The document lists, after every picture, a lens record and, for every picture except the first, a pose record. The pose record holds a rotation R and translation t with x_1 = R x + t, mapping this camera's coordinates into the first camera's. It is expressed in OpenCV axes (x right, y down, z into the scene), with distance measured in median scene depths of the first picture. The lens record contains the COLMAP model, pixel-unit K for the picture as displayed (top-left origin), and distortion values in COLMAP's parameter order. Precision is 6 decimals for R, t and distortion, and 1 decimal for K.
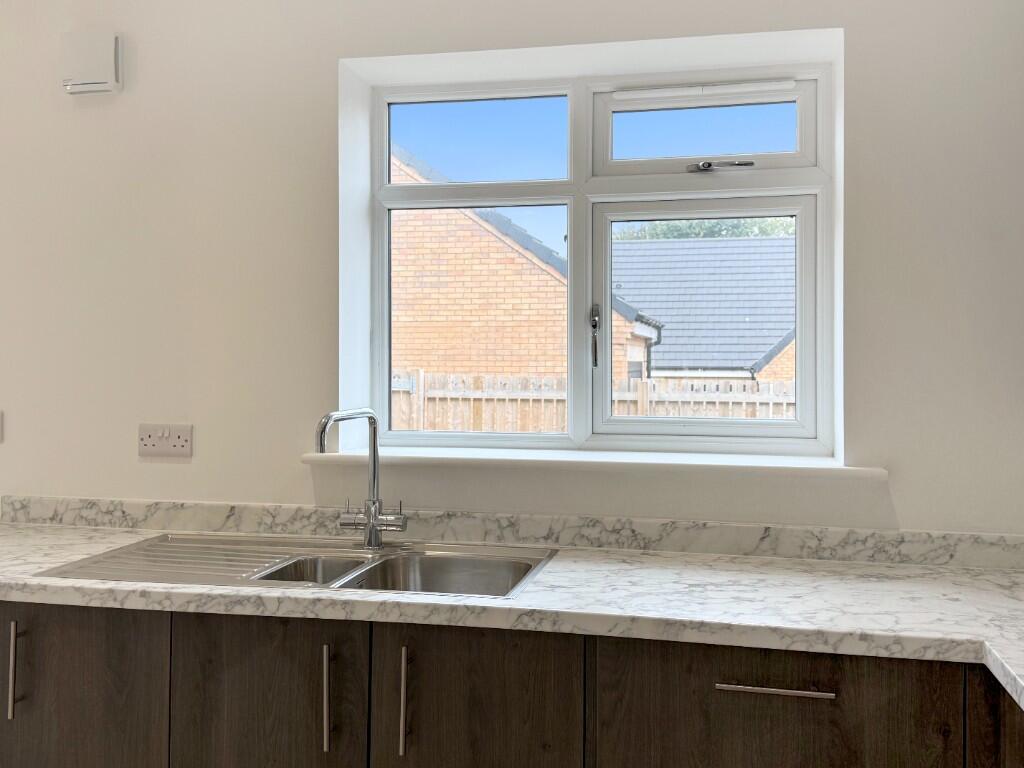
lens RADIAL K [[1024.3, 0, 508.9], [0, 1024.3, 343.1], [0, 0, 1]] dist [0.128447, -0.218197]
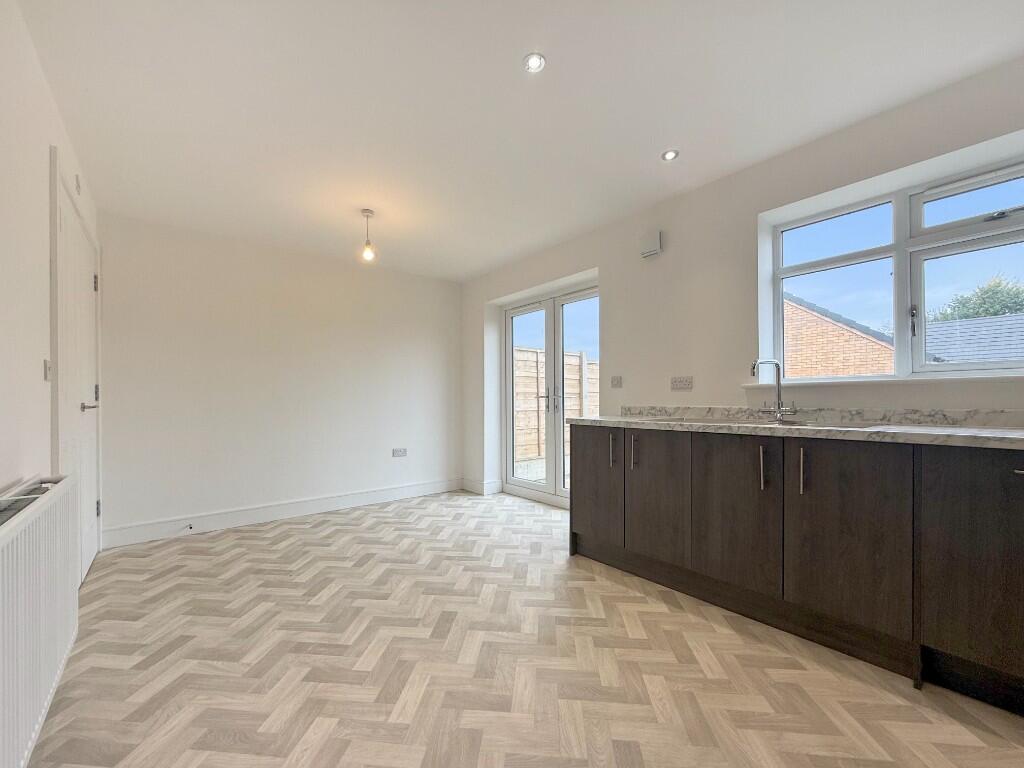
lens RADIAL K [[412.2, 0, 504.7], [0, 412.2, 401.4], [0, 0, 1]] dist [-0.001736, -0.000296]
pose [[0.777552, -0.009027, -0.628754, -0.029694], [0.021705, 0.999686, 0.012490, 0.126184], [0.628445, -0.023359, 0.777504, -0.082771]]
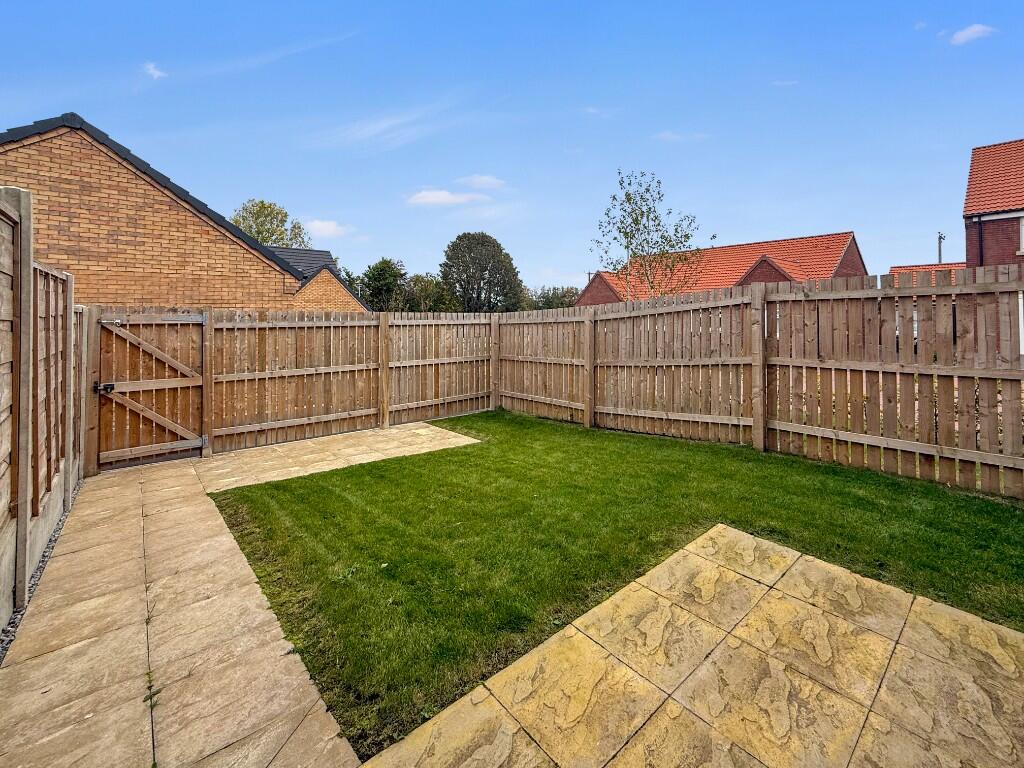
lens RADIAL K [[438.8, 0, 516.4], [0, 438.8, 306.5], [0, 0, 1]] dist [-0.000748, 0.000281]
pose [[0.605119, 0.006433, 0.796109, -1.204397], [-0.009515, 0.999954, -0.000848, 0.098506], [-0.796078, -0.007062, 0.605153, 1.631010]]
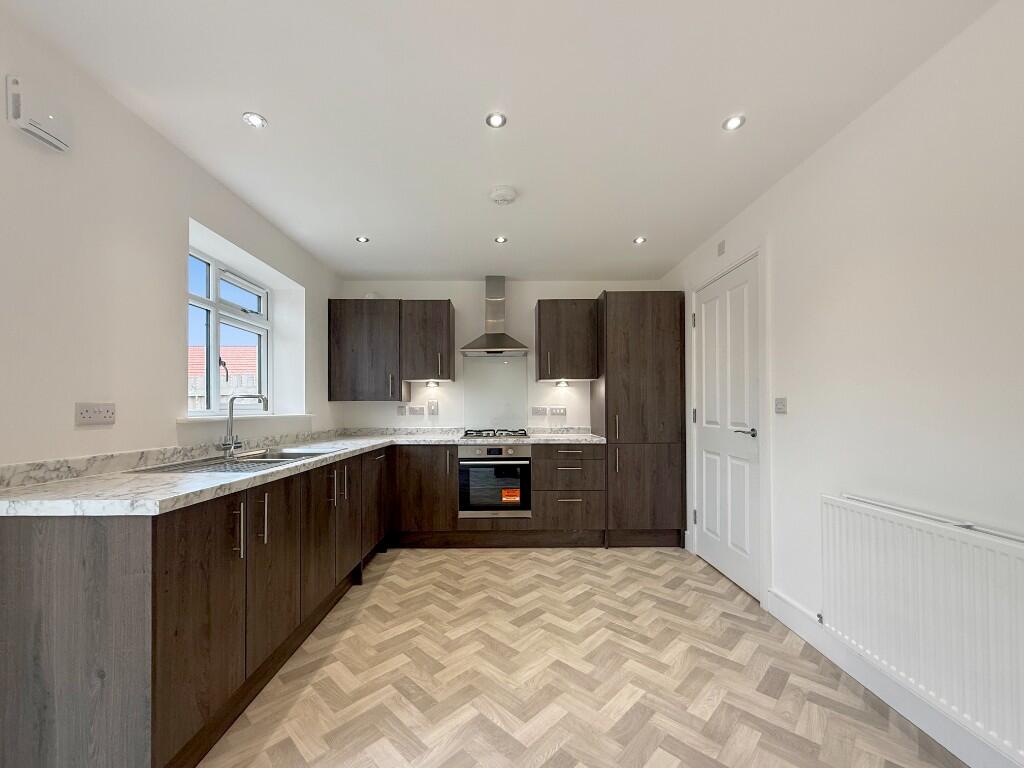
lens RADIAL K [[417.7, 0, 505.7], [0, 417.7, 407.1], [0, 0, 1]] dist [0.000208, -0.000164]
pose [[-0.214731, 0.000785, 0.976673, -1.107803], [-0.012456, 0.999916, -0.003543, 0.084947], [-0.976594, -0.012926, -0.214704, 0.605064]]
